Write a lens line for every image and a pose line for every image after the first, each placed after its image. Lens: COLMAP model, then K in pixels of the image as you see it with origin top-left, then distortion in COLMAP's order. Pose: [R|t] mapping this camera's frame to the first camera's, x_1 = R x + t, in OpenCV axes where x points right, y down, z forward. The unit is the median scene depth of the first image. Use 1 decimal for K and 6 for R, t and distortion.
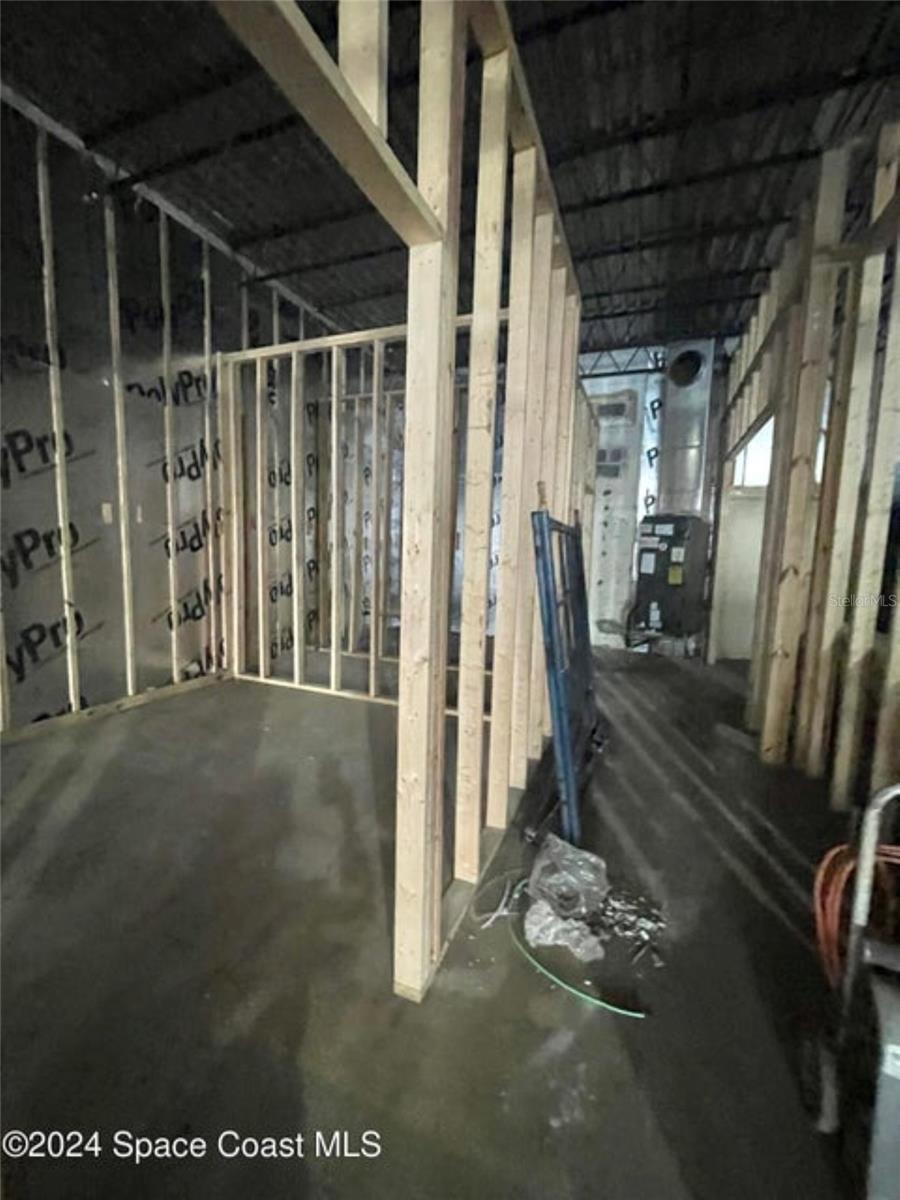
lens RADIAL K [[479.7, 0, 455.0], [0, 479.7, 595.1], [0, 0, 1]] dist [-0.002932, 0.001164]
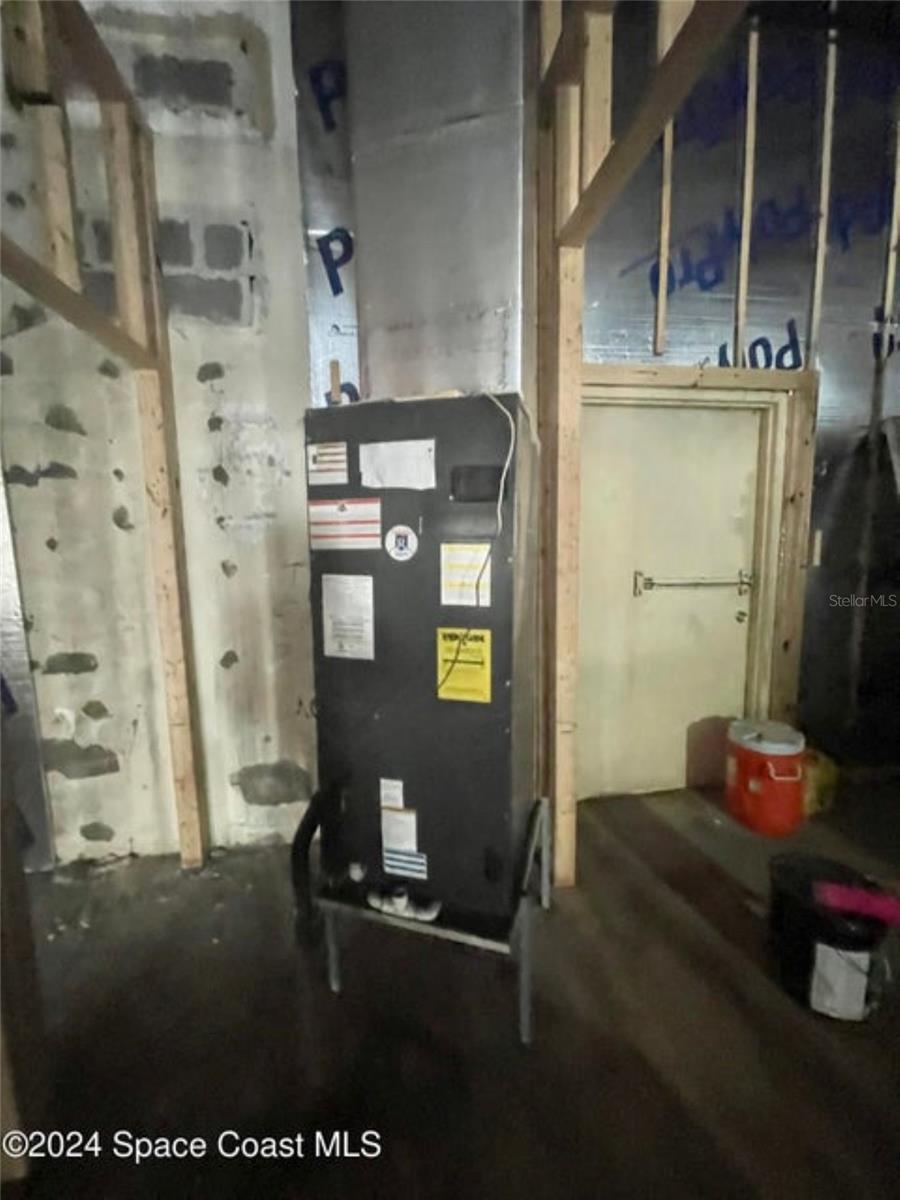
lens RADIAL K [[479.7, 0, 449.7], [0, 479.7, 597.1], [0, 0, 1]] dist [-0.002932, 0.001164]
pose [[0.863218, -0.109879, 0.492728, 0.292056], [0.099685, 0.993908, 0.047002, -0.072101], [-0.494891, 0.008545, 0.868913, 0.681767]]
